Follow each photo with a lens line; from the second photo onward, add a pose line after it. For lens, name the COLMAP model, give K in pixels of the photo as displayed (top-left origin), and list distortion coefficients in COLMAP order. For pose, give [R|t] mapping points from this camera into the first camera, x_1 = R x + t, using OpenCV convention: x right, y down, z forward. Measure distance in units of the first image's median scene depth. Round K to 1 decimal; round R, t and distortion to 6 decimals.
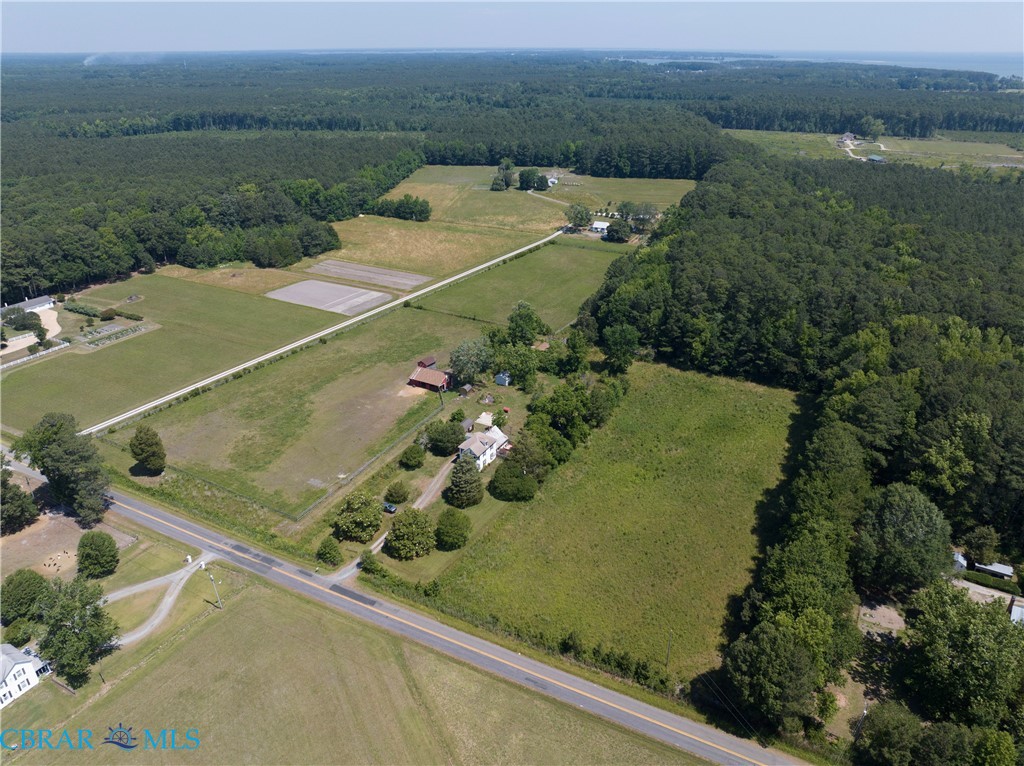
lens RADIAL K [[720.1, 0, 511.5], [0, 720.1, 381.9], [0, 0, 1]] dist [-0.043938, 0.010756]
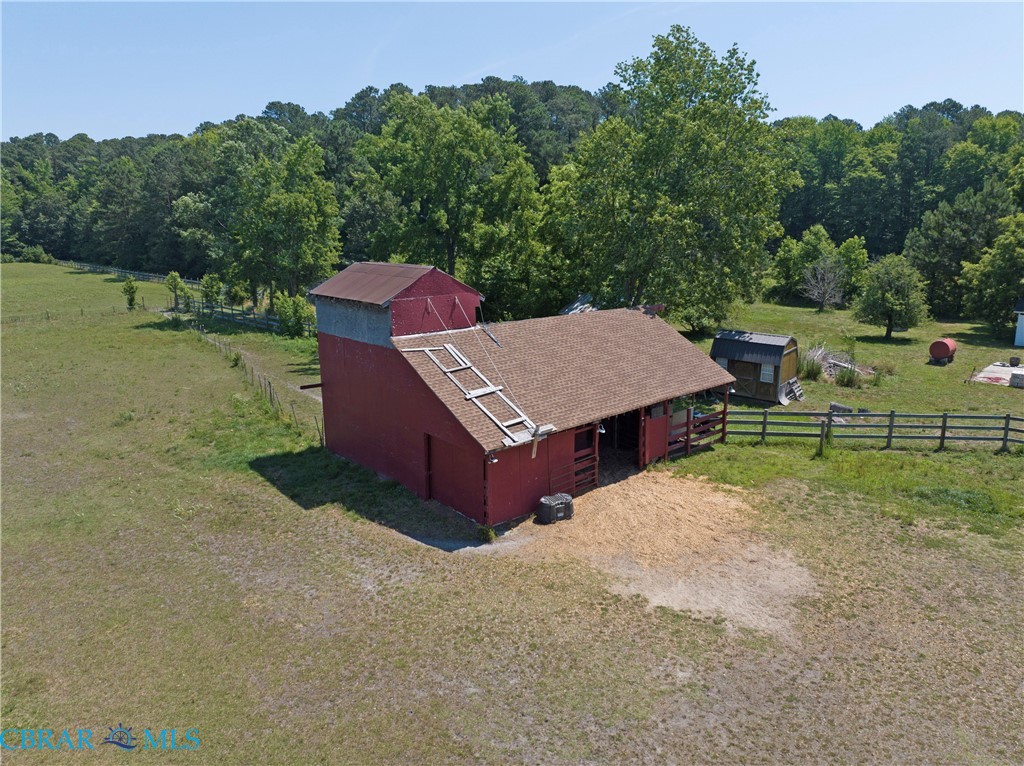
lens RADIAL K [[720.1, 0, 511.5], [0, 720.1, 381.9], [0, 0, 1]] dist [-0.043938, 0.010756]
pose [[0.286995, -0.206089, 0.935500, -0.178182], [0.411256, 0.908513, 0.073977, -0.014267], [-0.865160, 0.363499, 0.345495, 0.788167]]
